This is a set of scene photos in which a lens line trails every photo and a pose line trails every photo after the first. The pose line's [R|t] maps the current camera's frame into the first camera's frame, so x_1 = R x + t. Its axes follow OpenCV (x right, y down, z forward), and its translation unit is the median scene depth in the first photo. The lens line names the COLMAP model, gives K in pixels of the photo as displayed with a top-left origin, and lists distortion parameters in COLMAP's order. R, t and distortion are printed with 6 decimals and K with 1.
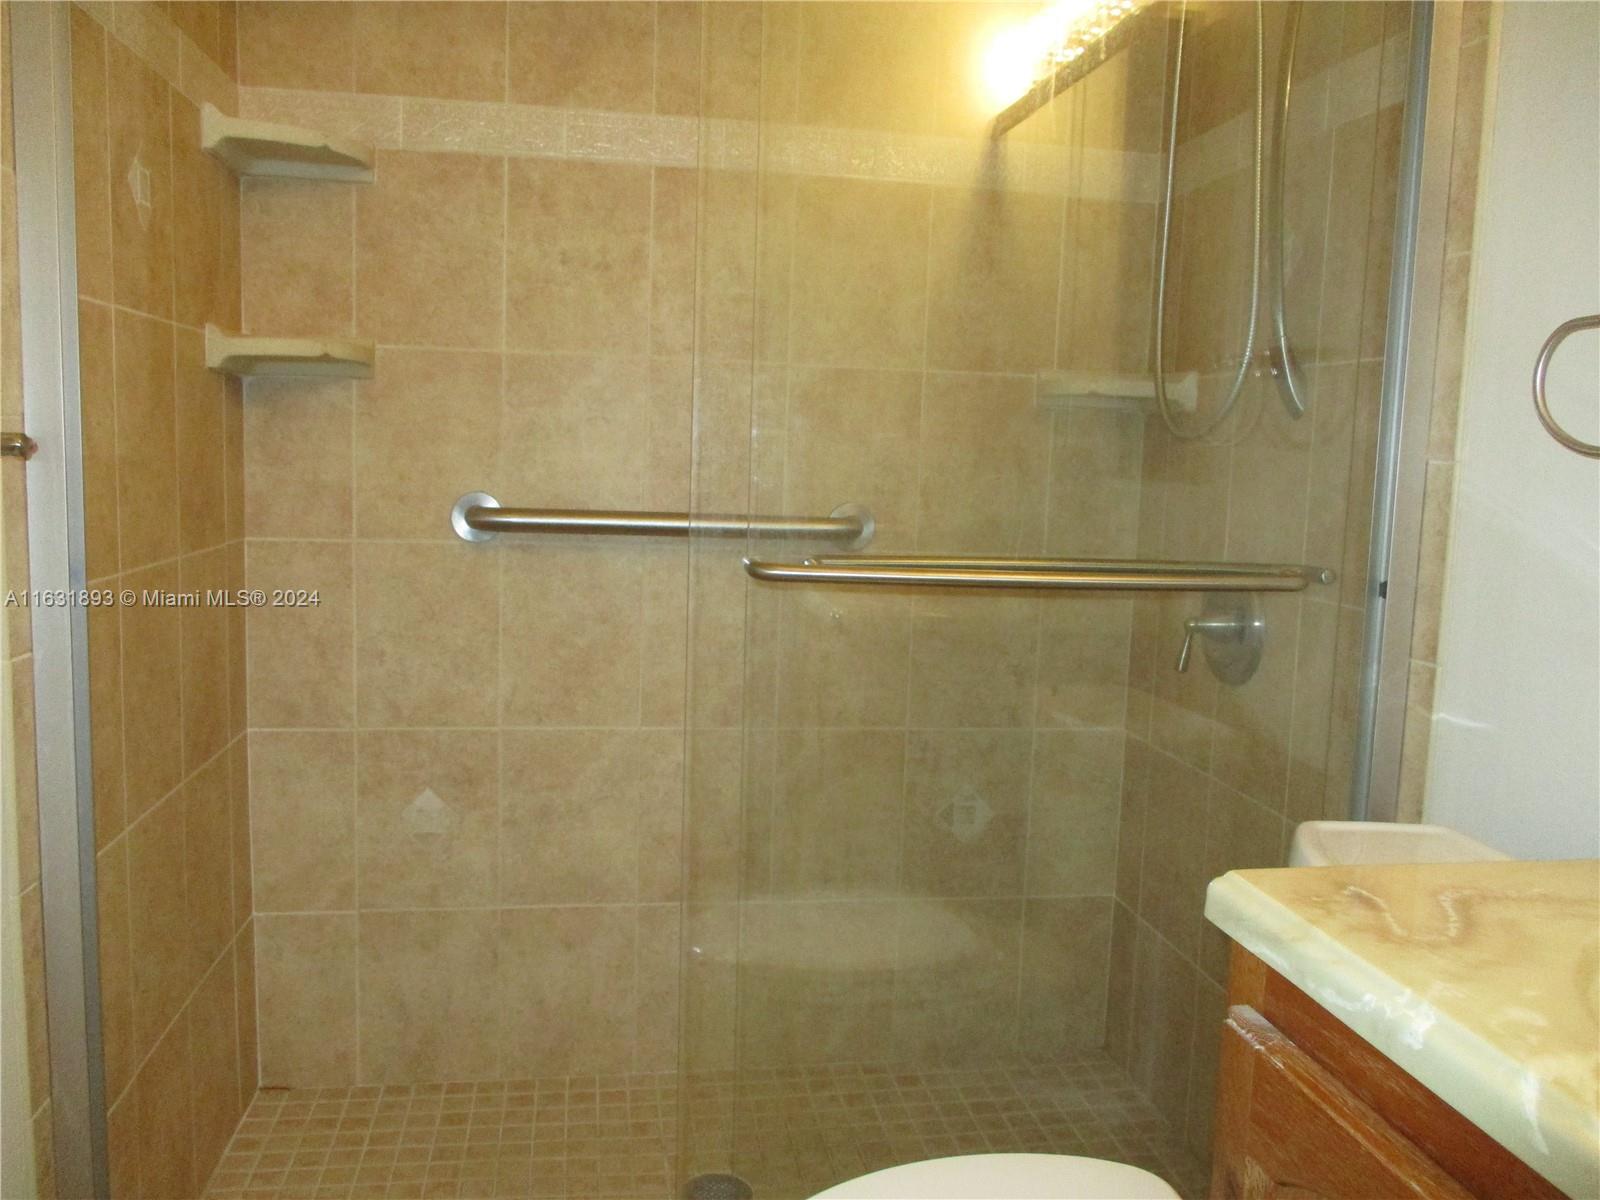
lens RADIAL K [[1386.1, 0, 800.0], [0, 1386.1, 600.0], [0, 0, 1]] dist [-0.013115, -0.006367]
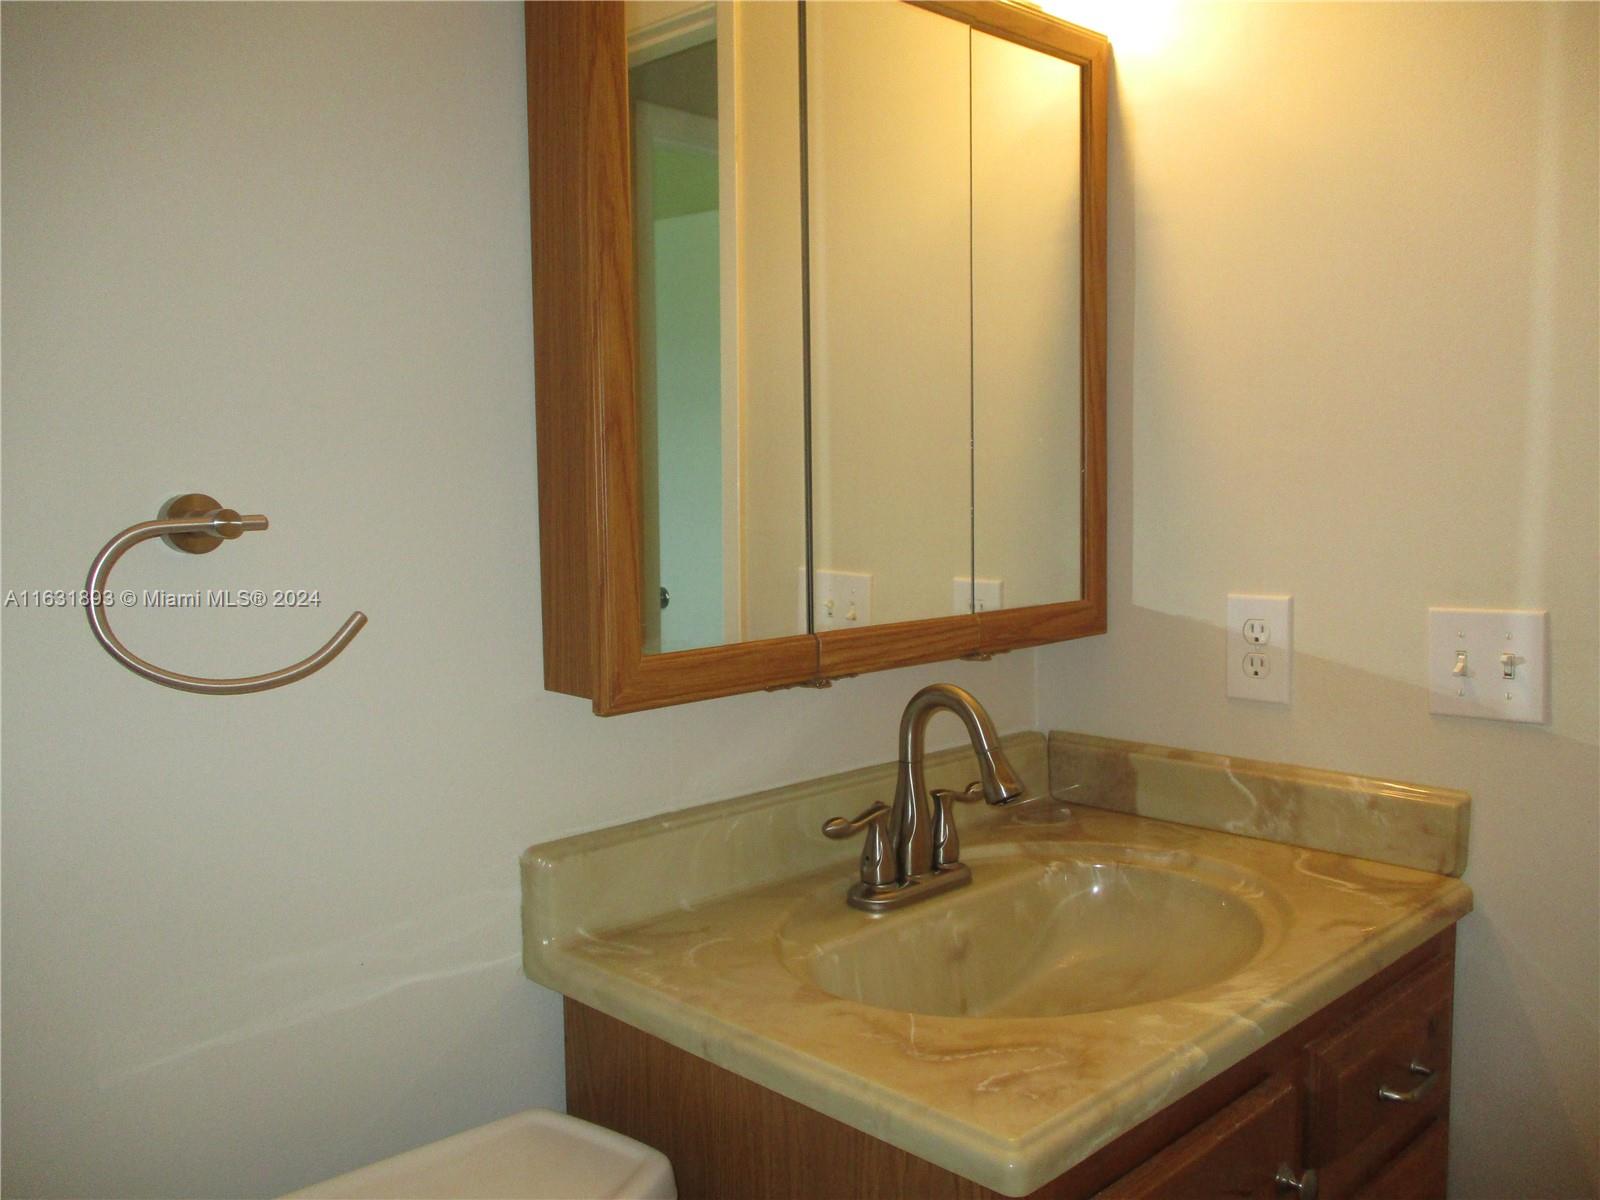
lens RADIAL K [[1386.1, 0, 800.0], [0, 1386.1, 600.0], [0, 0, 1]] dist [-0.013115, -0.006367]
pose [[-0.594716, -0.097927, 0.797950, -0.386545], [0.081006, 0.980203, 0.180668, -0.415953], [-0.799844, 0.172085, -0.575009, 1.812857]]
